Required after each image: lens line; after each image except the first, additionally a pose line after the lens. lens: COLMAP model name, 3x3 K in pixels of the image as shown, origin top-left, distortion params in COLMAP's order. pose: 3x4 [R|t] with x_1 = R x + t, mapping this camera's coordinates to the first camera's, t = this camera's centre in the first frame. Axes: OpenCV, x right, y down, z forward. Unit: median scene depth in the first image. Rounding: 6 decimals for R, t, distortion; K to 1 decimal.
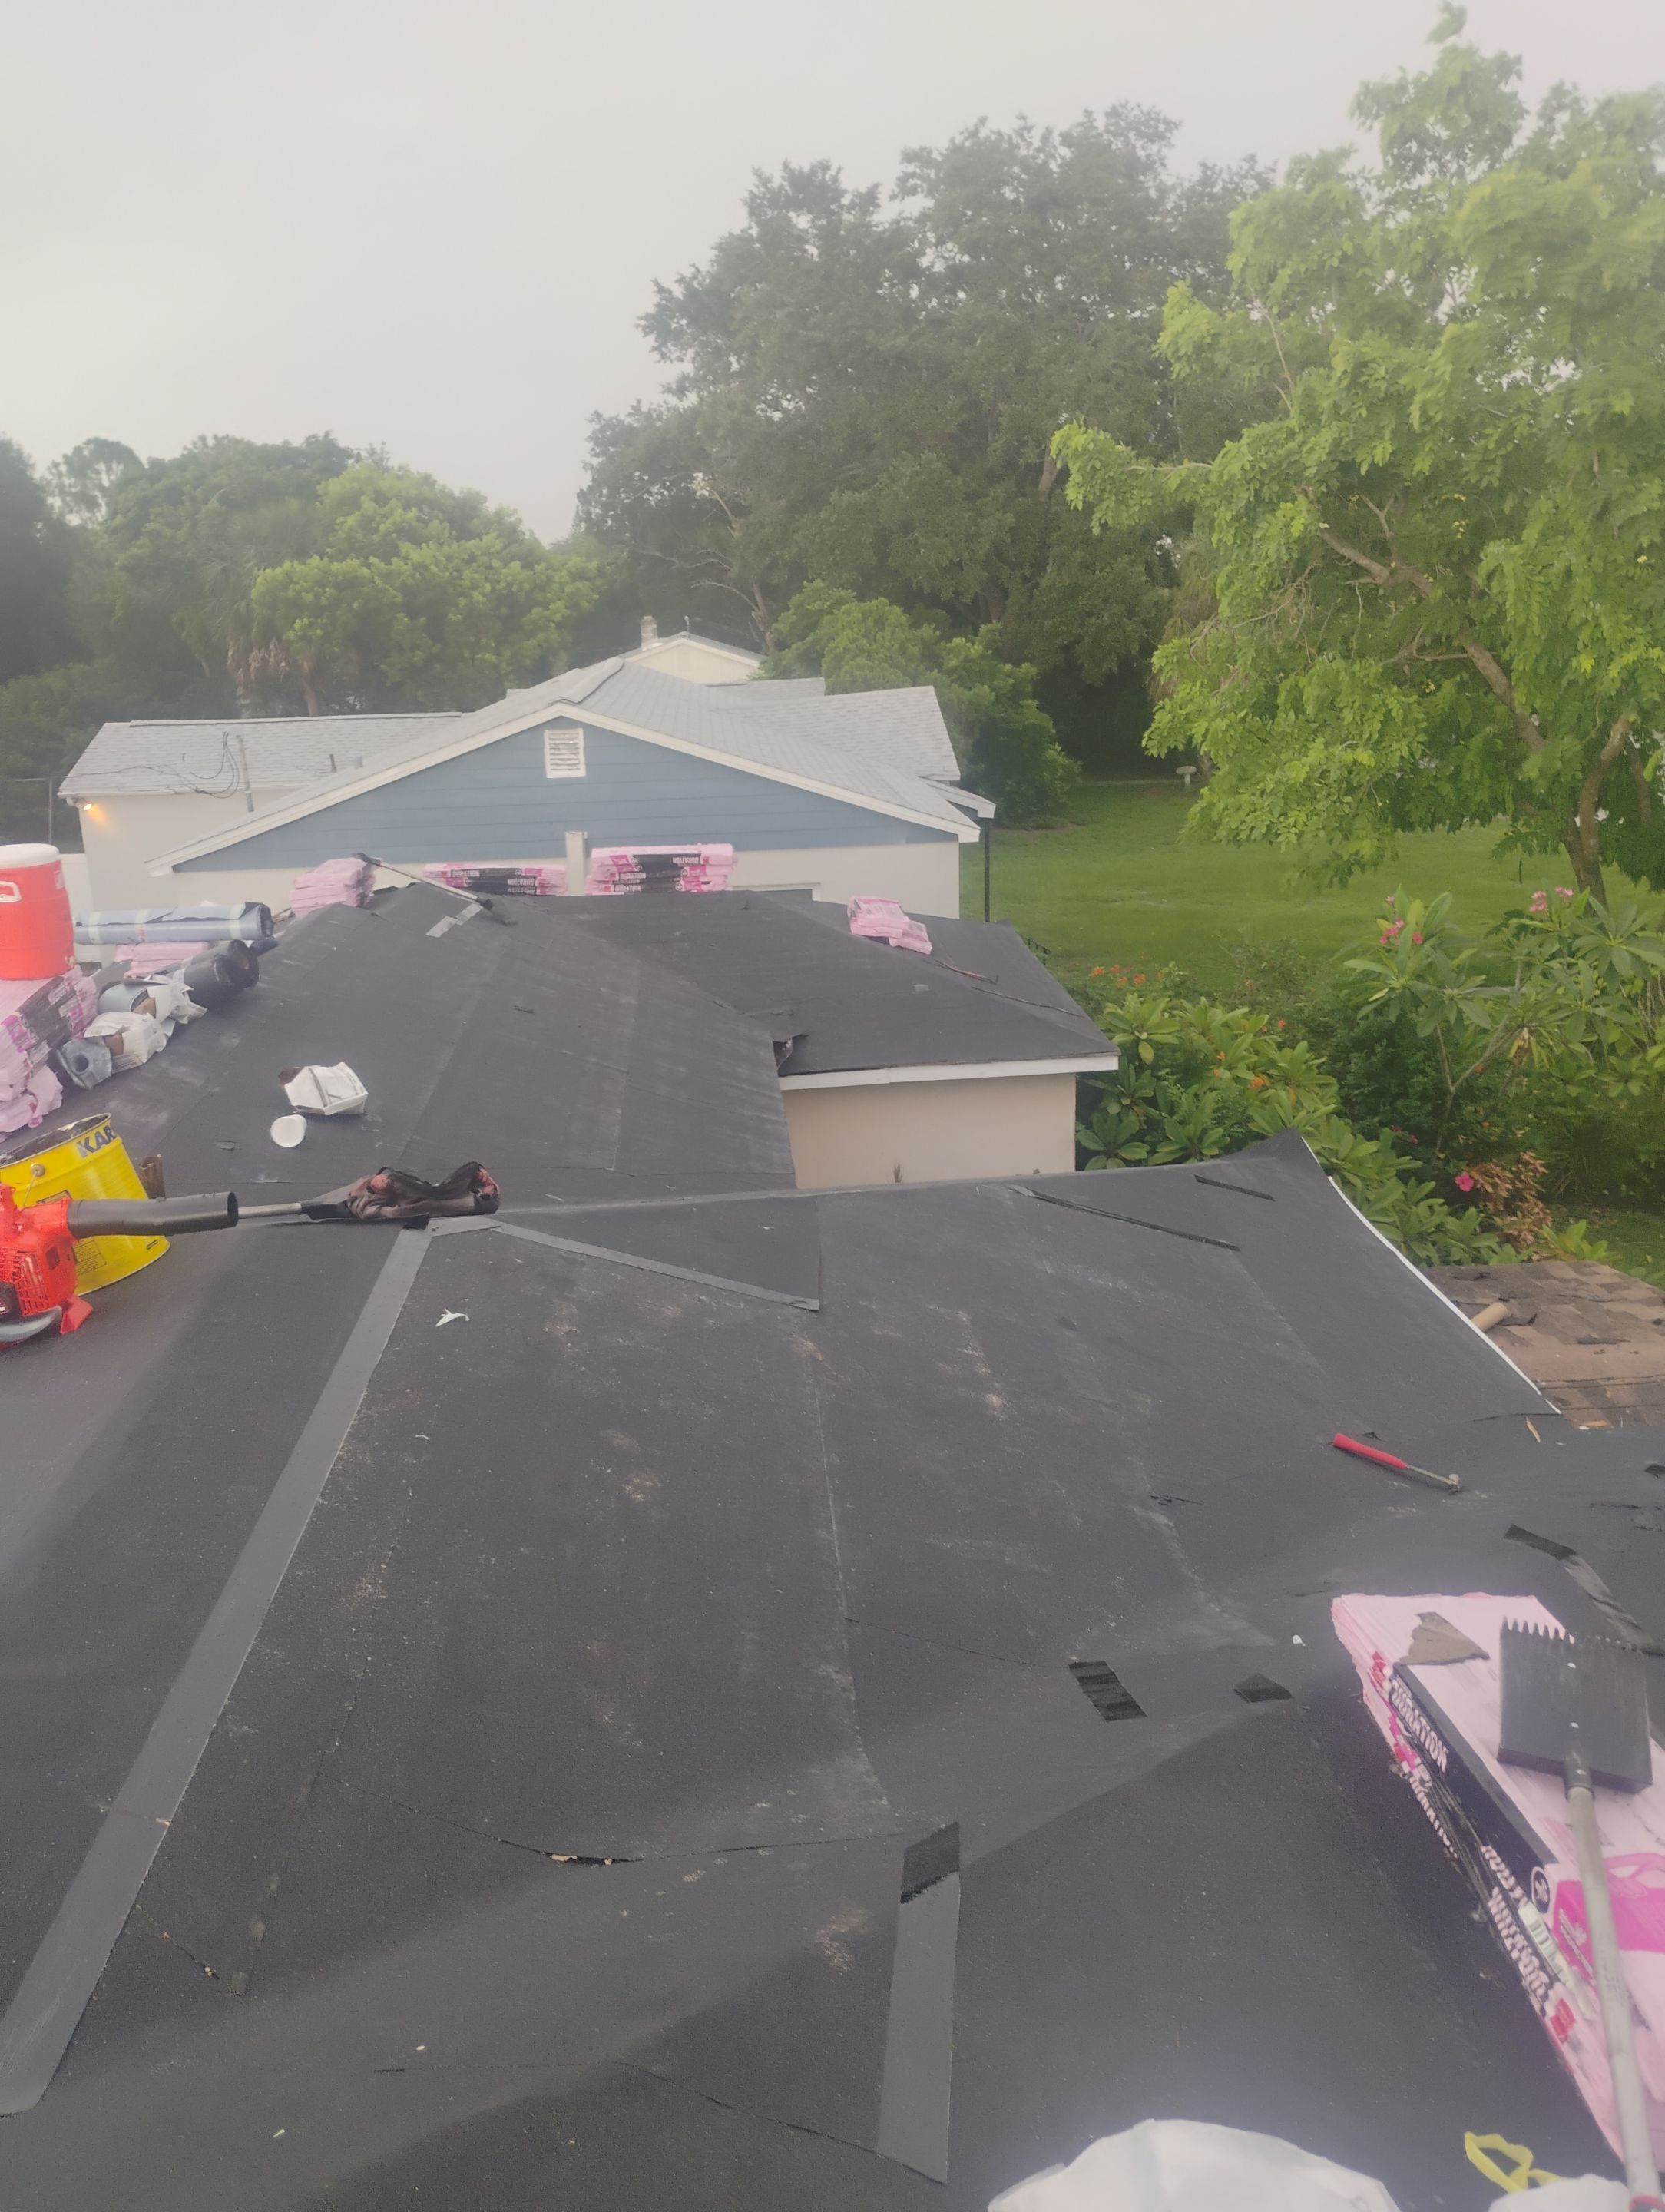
lens RADIAL K [[1874.8, 0, 832.5], [0, 1874.8, 1106.0], [0, 0, 1]] dist [0.058622, -0.093562]
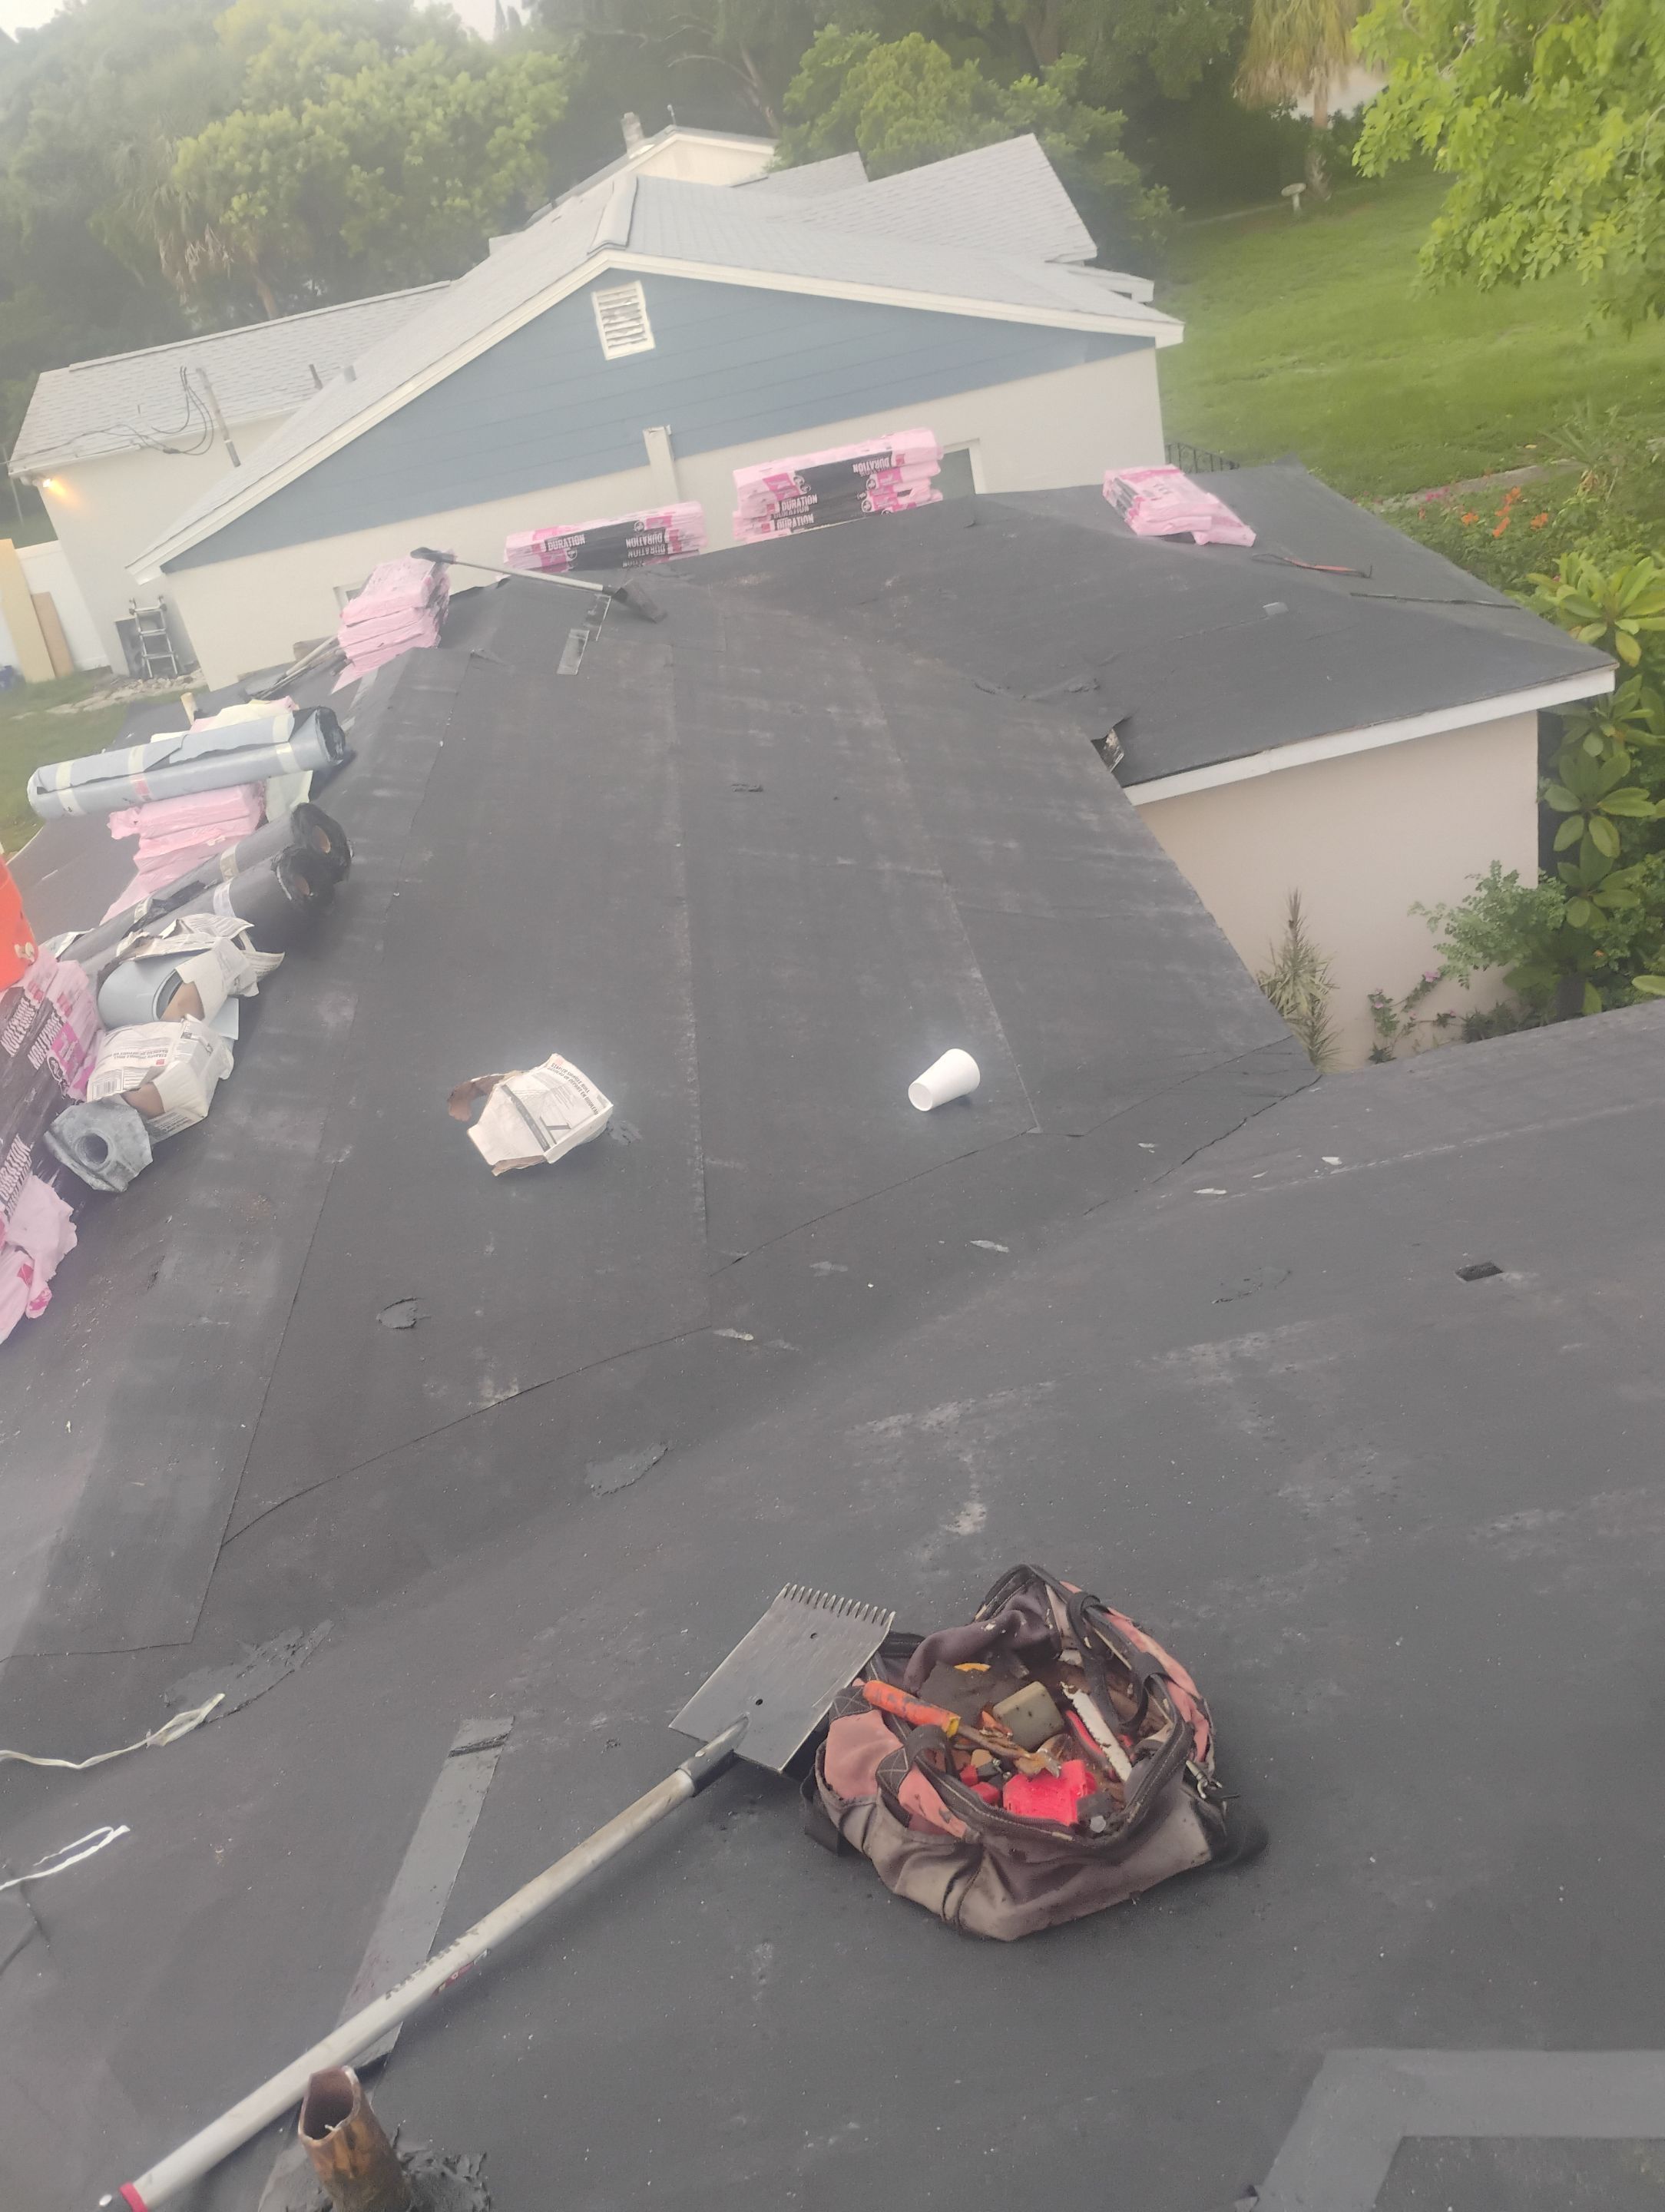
lens RADIAL K [[1874.8, 0, 832.5], [0, 1874.8, 1106.0], [0, 0, 1]] dist [0.058622, -0.093562]
pose [[0.985569, -0.156916, -0.063496, -0.052781], [0.167590, 0.957322, 0.235477, -0.043883], [0.023836, -0.242720, 0.969804, 0.166838]]
